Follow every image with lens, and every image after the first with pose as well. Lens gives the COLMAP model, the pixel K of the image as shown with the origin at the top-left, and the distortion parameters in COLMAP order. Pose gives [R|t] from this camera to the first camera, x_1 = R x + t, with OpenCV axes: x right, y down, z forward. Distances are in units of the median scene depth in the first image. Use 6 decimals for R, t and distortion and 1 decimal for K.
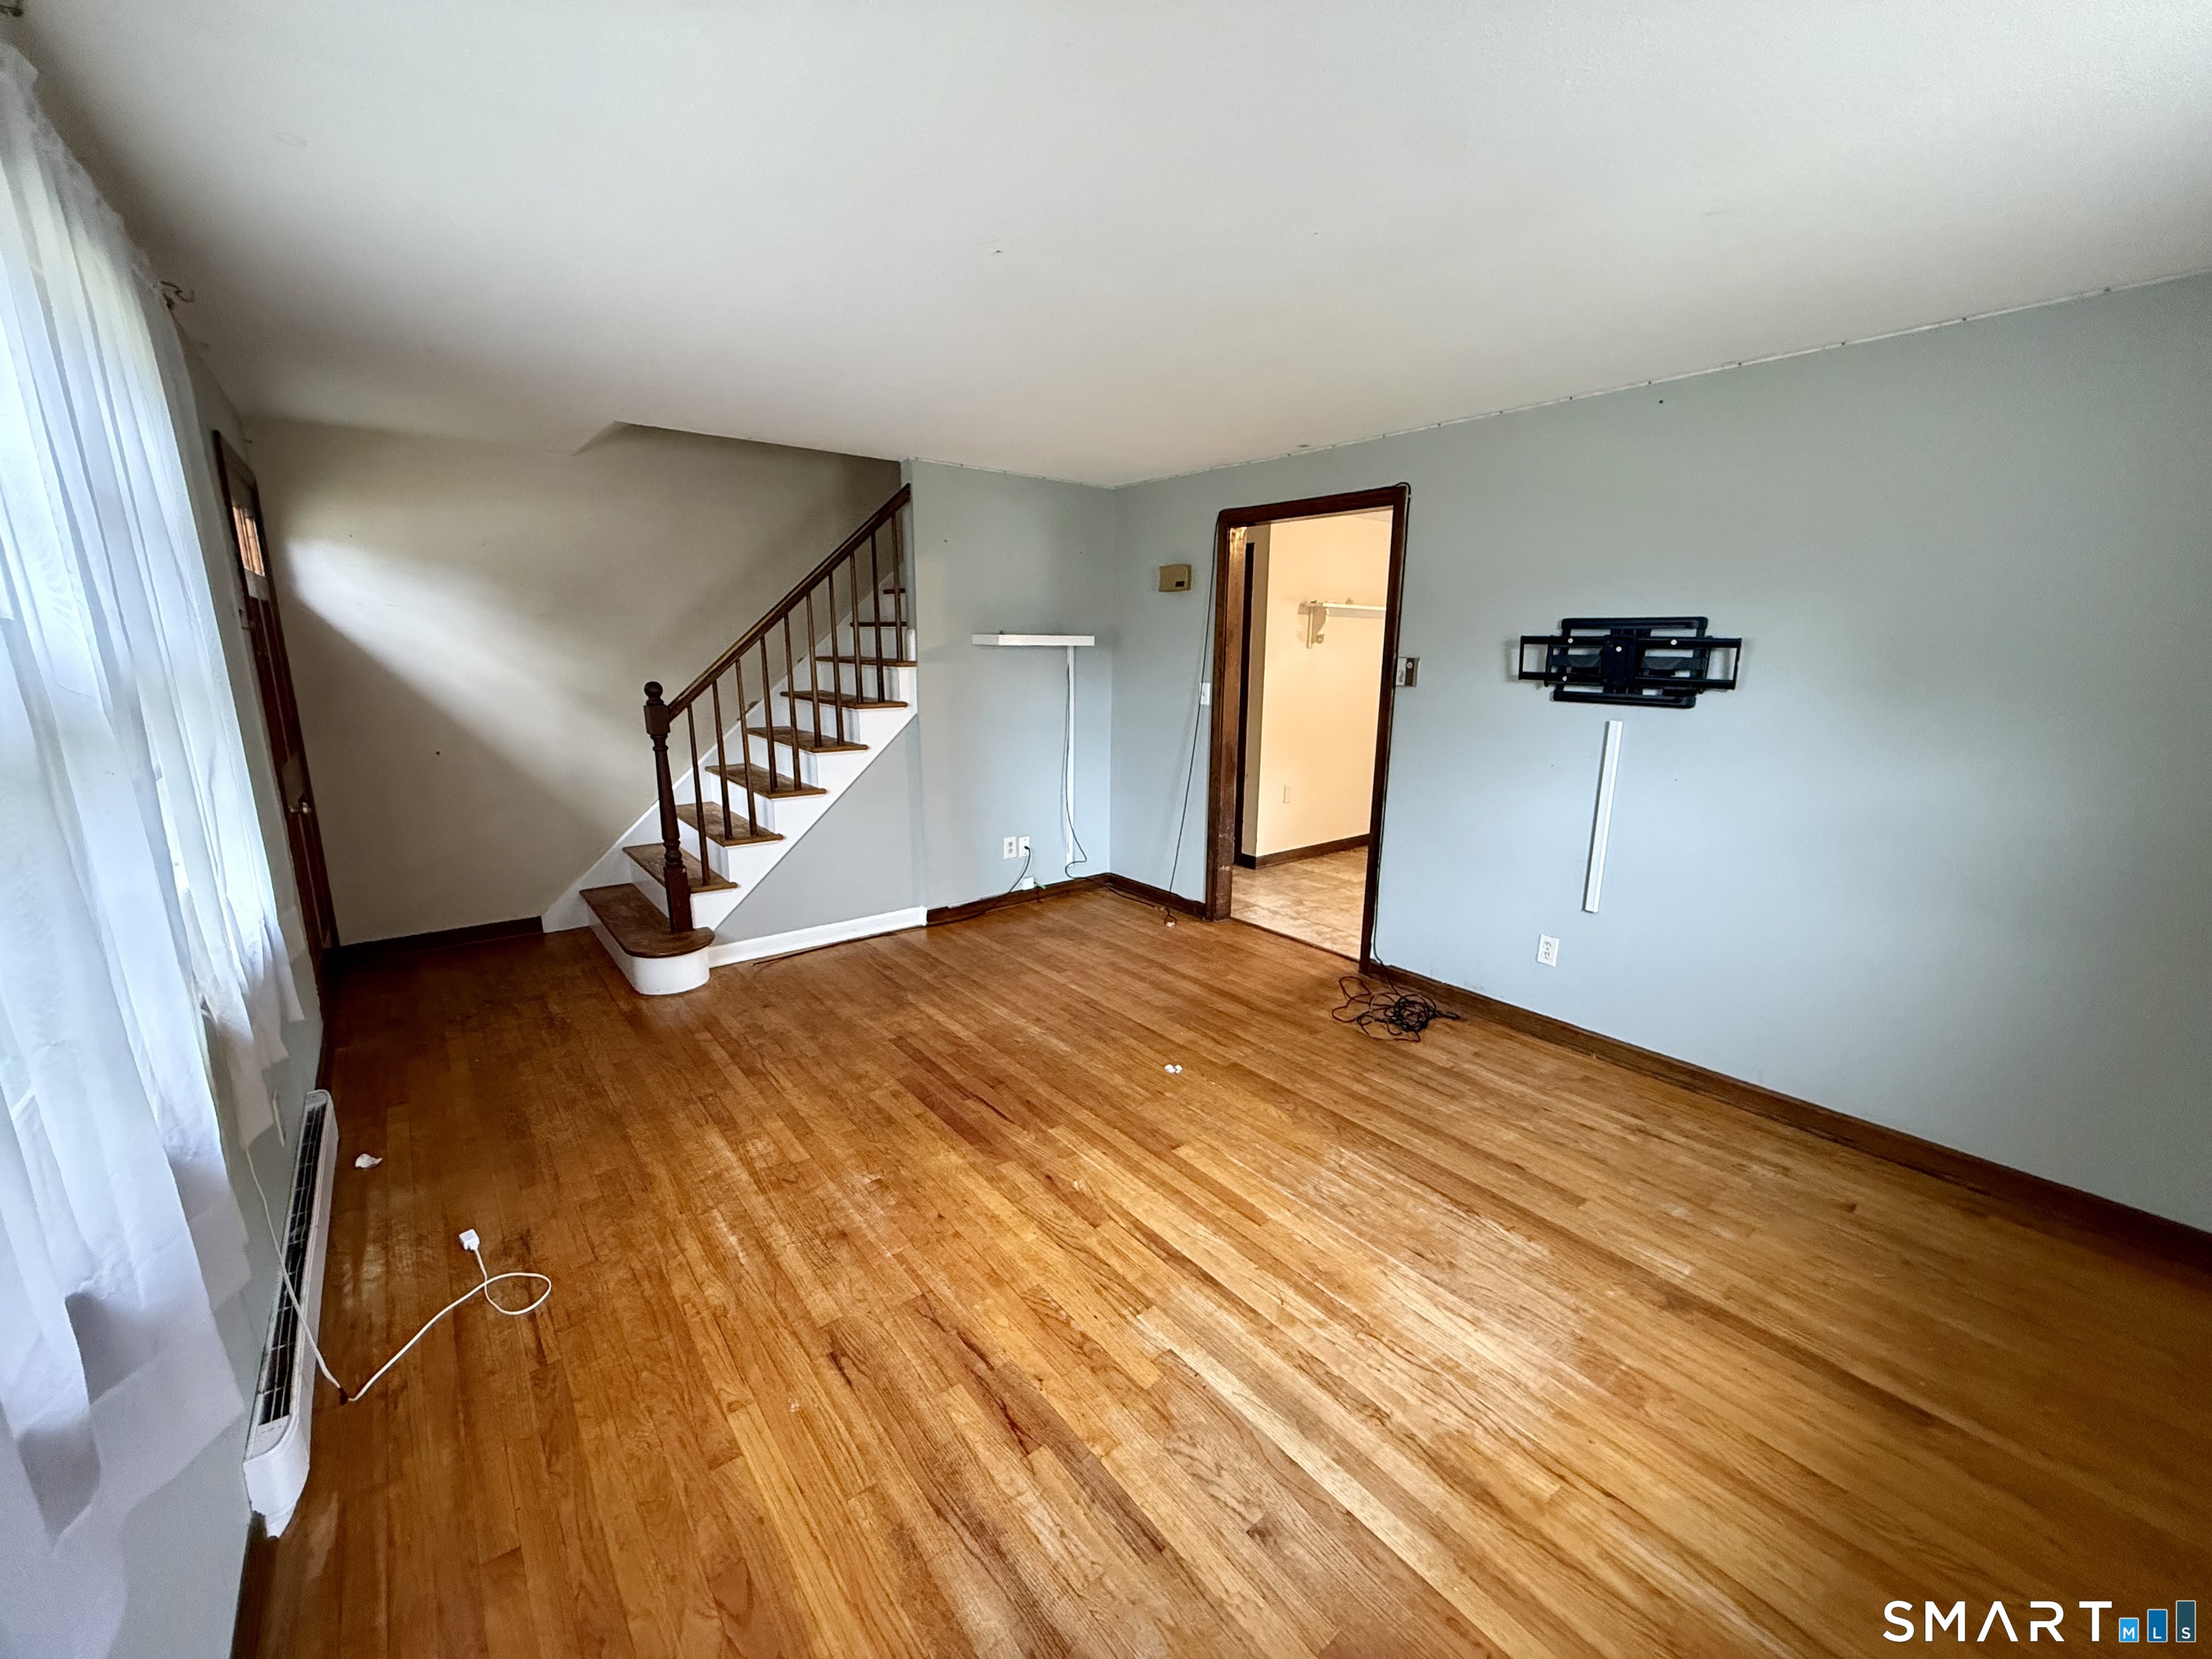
lens RADIAL K [[881.0, 0, 1102.2], [0, 881.0, 829.7], [0, 0, 1]] dist [-0.000117, 0.000228]
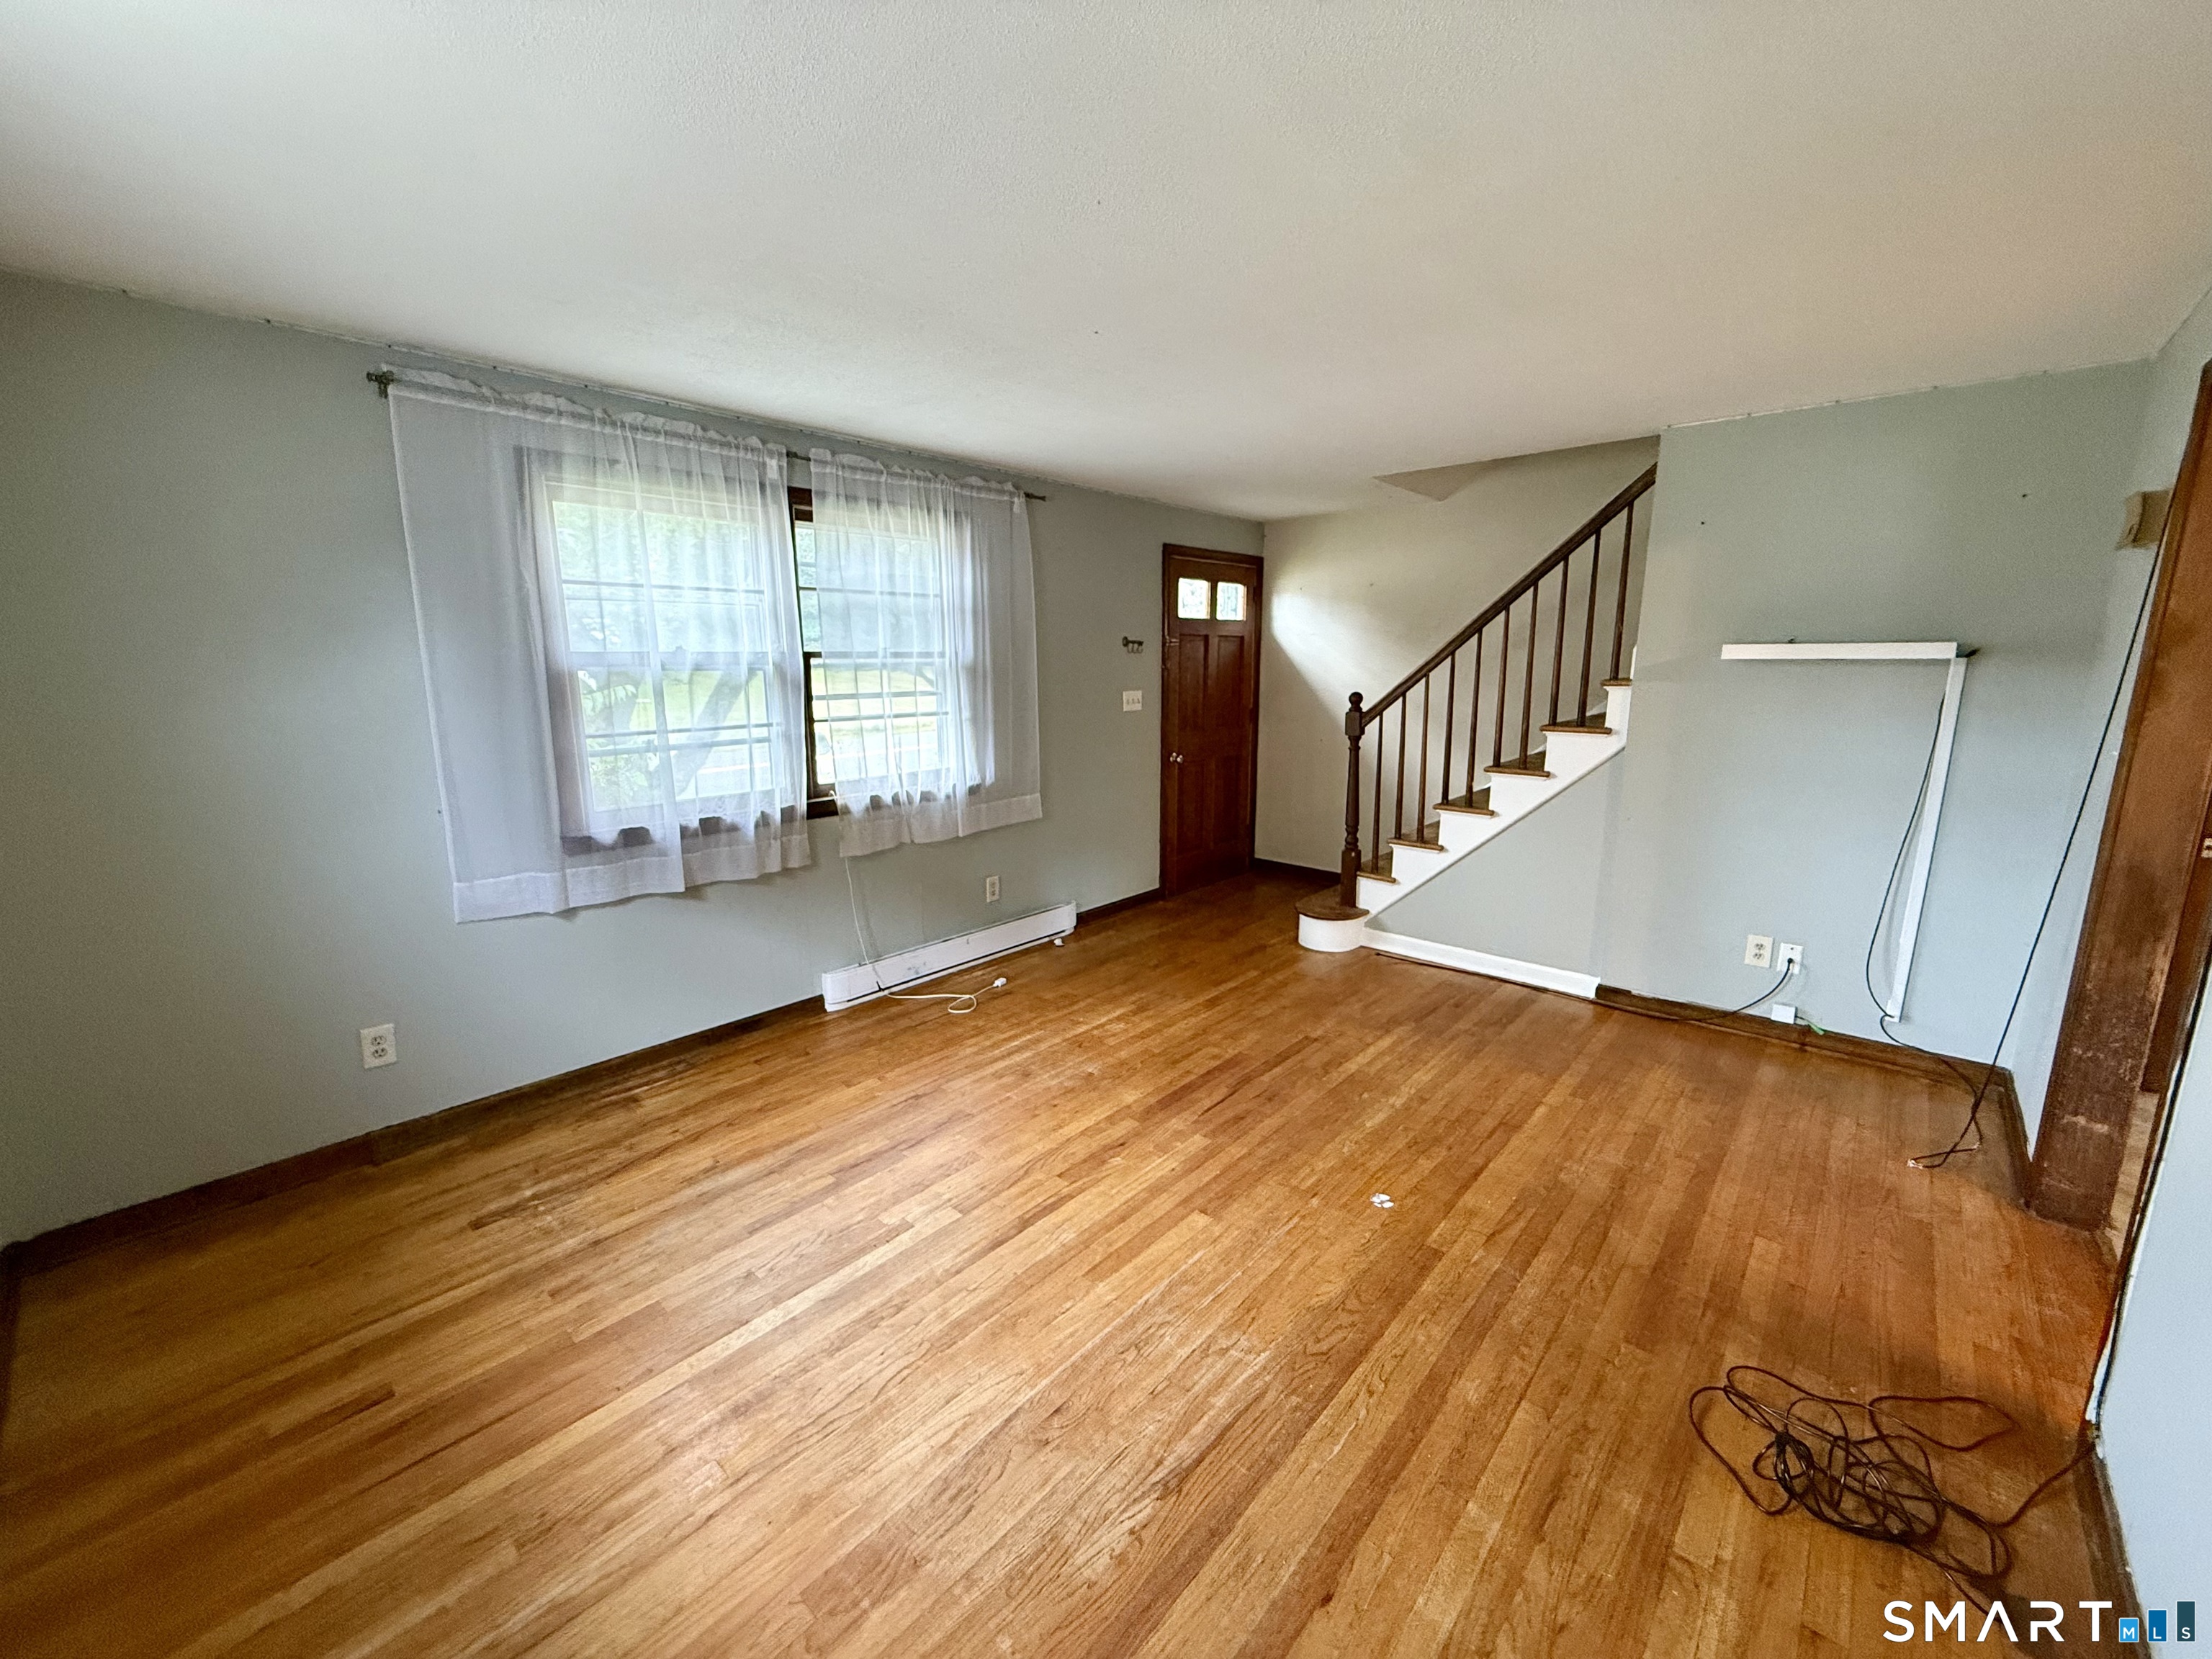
lens RADIAL K [[881.0, 0, 1102.2], [0, 881.0, 829.7], [0, 0, 1]] dist [-0.000117, 0.000228]
pose [[0.163587, 0.179632, -0.970037, 0.811492], [-0.202309, 0.968493, 0.145229, -0.118962], [0.965562, 0.172490, 0.194774, 0.613506]]
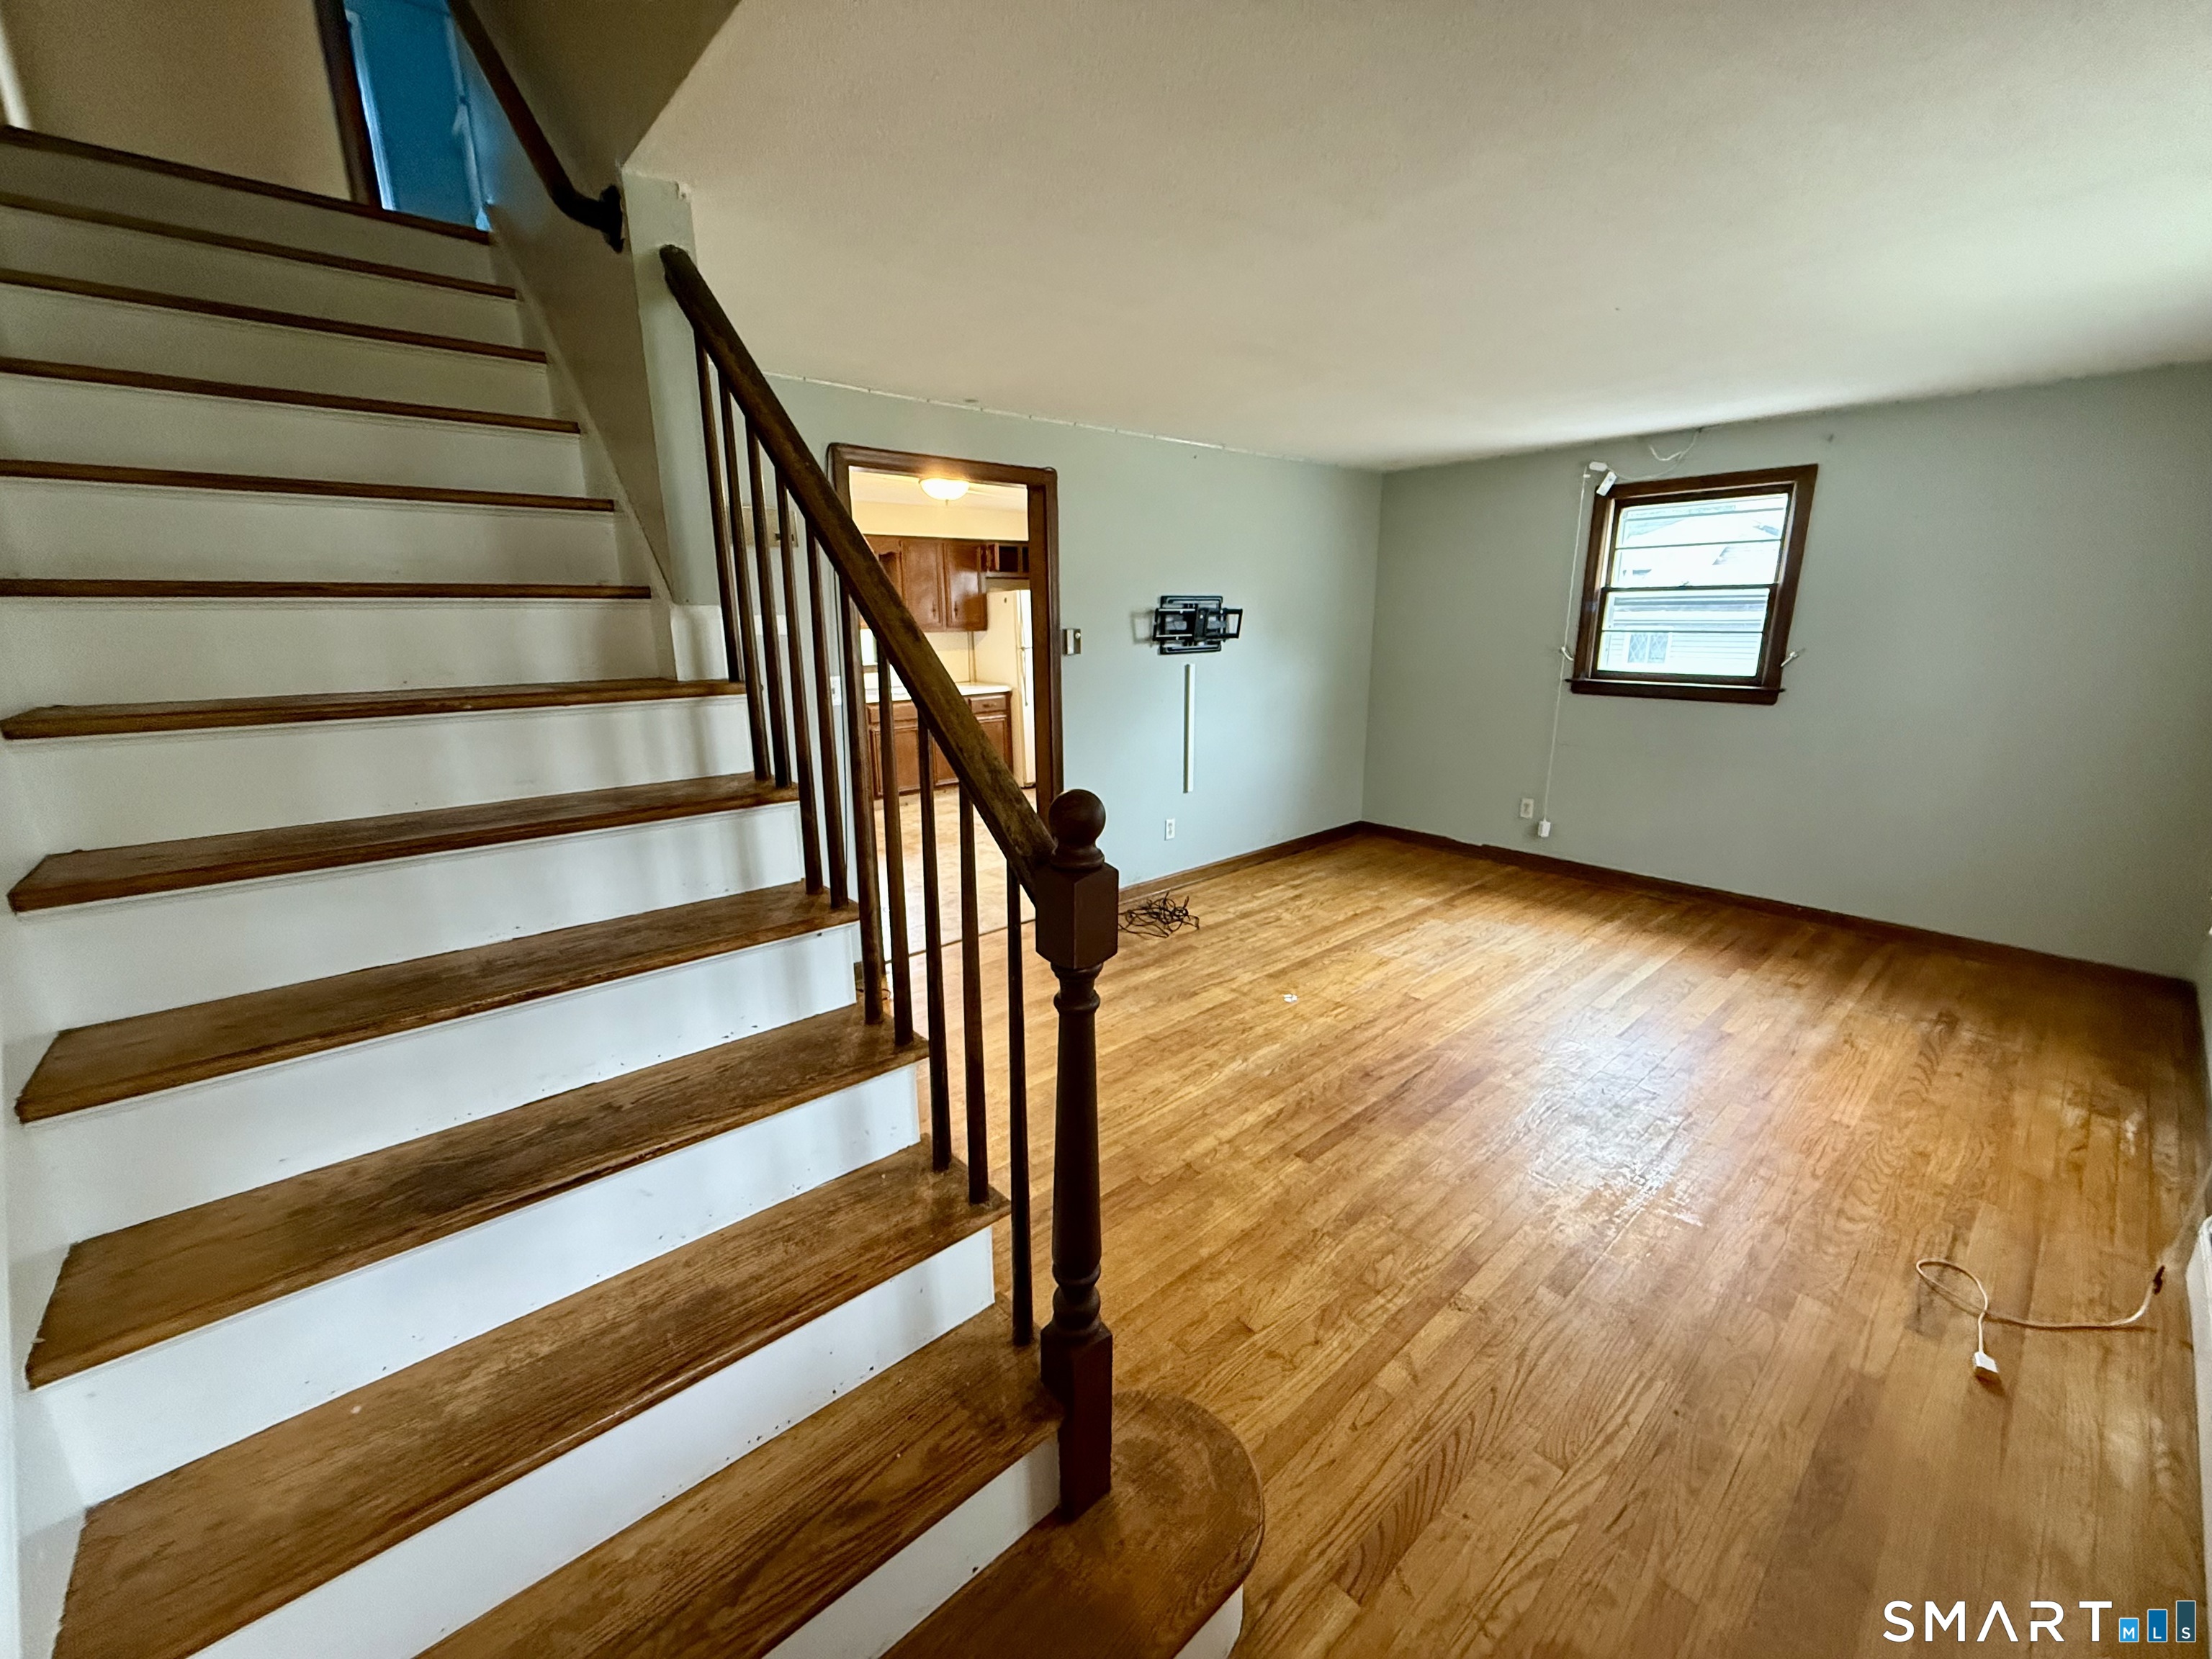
lens RADIAL K [[881.0, 0, 1102.2], [0, 881.0, 829.7], [0, 0, 1]] dist [-0.000117, 0.000228]
pose [[-0.043470, -0.250065, 0.967253, -1.040632], [0.220136, 0.941975, 0.253424, -0.296897], [-0.974500, 0.223943, 0.014100, 1.293633]]
